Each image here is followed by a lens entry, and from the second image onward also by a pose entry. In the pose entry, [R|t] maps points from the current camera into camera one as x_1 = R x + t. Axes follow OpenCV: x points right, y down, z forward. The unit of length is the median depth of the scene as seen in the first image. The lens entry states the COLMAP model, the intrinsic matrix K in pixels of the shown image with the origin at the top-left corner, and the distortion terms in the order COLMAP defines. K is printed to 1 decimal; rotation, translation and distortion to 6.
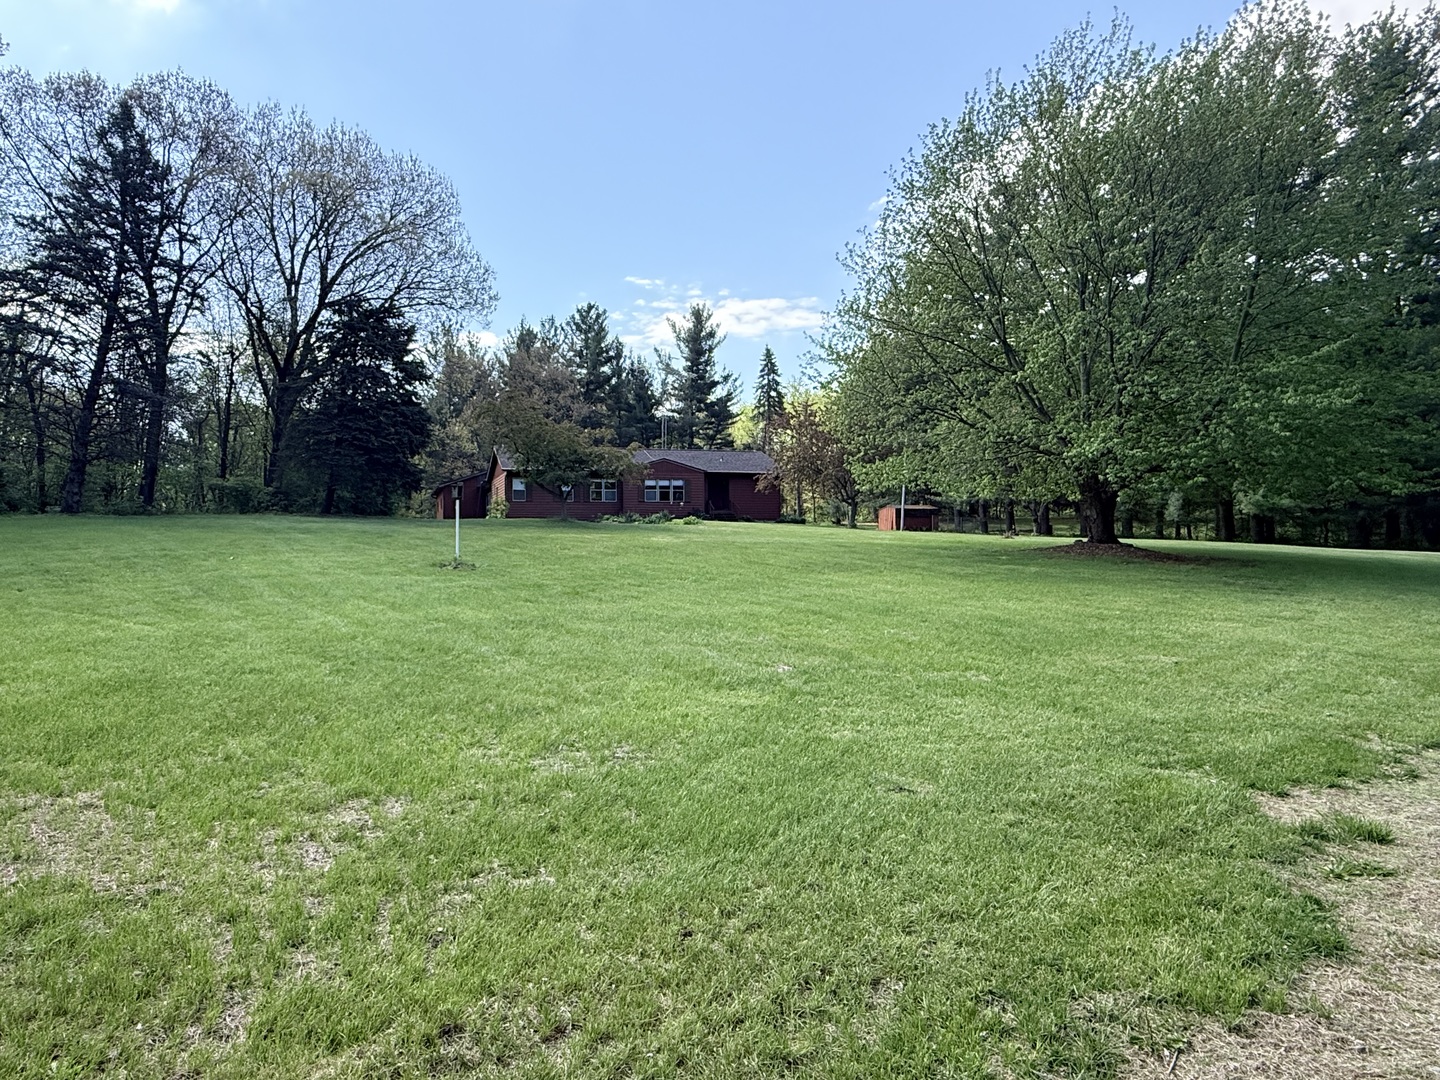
lens RADIAL K [[834.0, 0, 717.5], [0, 834.0, 545.1], [0, 0, 1]] dist [-0.001996, 0.002133]
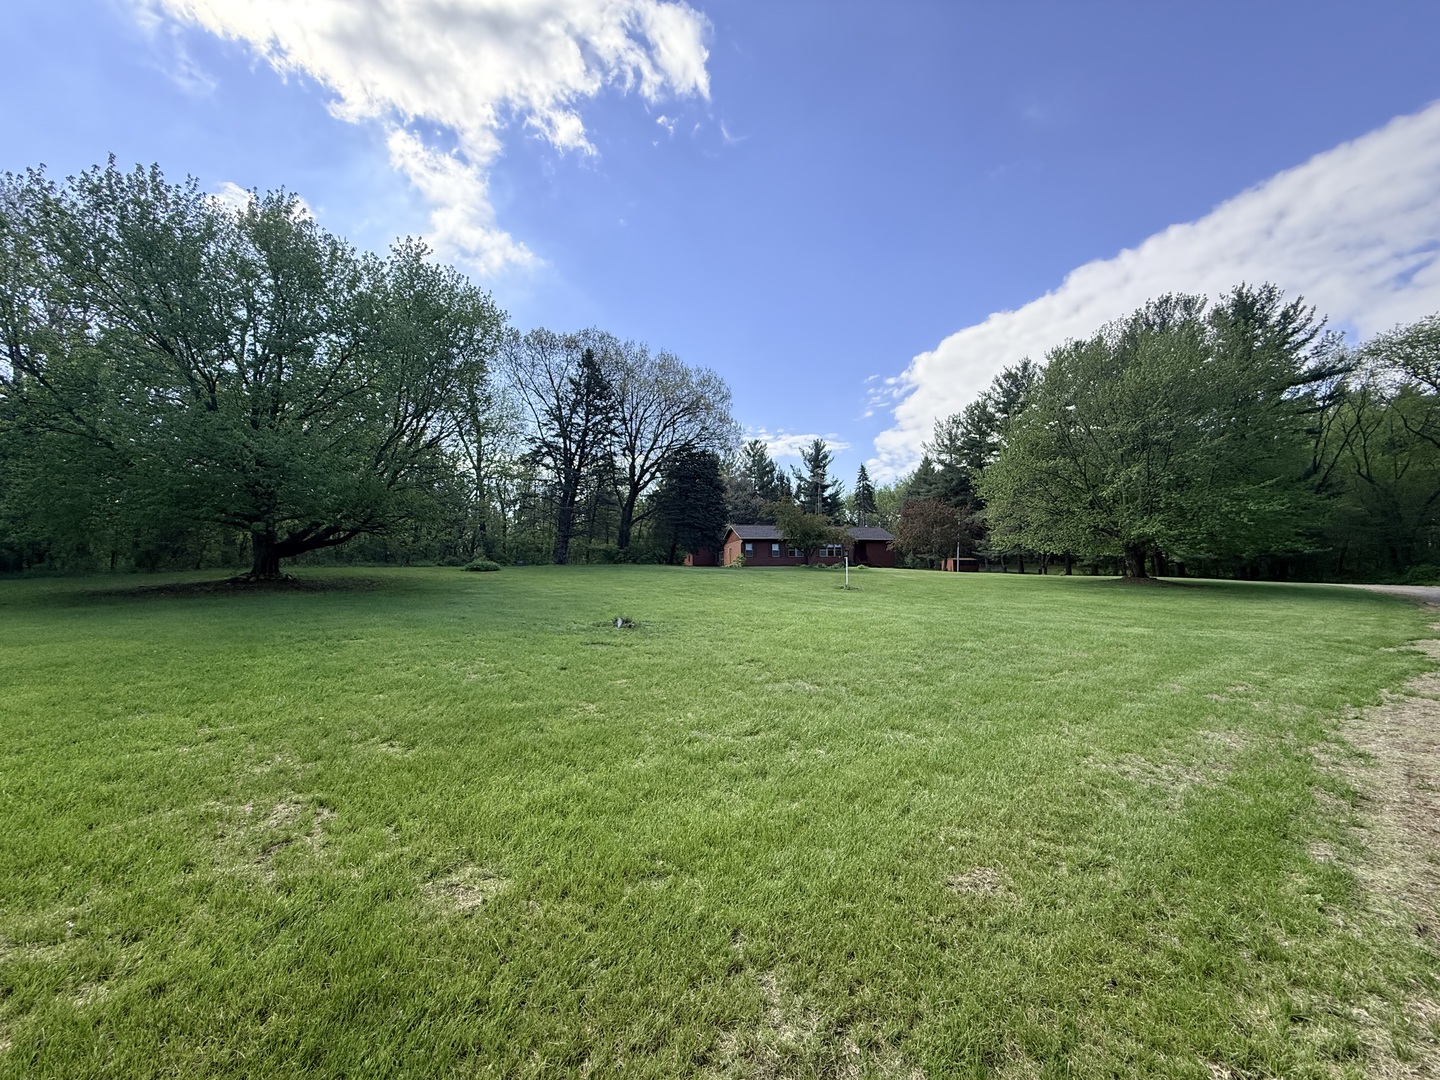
lens RADIAL K [[573.1, 0, 715.4], [0, 573.1, 547.3], [0, 0, 1]] dist [0.000755, -0.000069]
pose [[0.999910, -0.003876, -0.012811, -0.260570], [0.003026, 0.997837, -0.065671, 0.005976], [0.013038, 0.065626, 0.997759, -0.177488]]
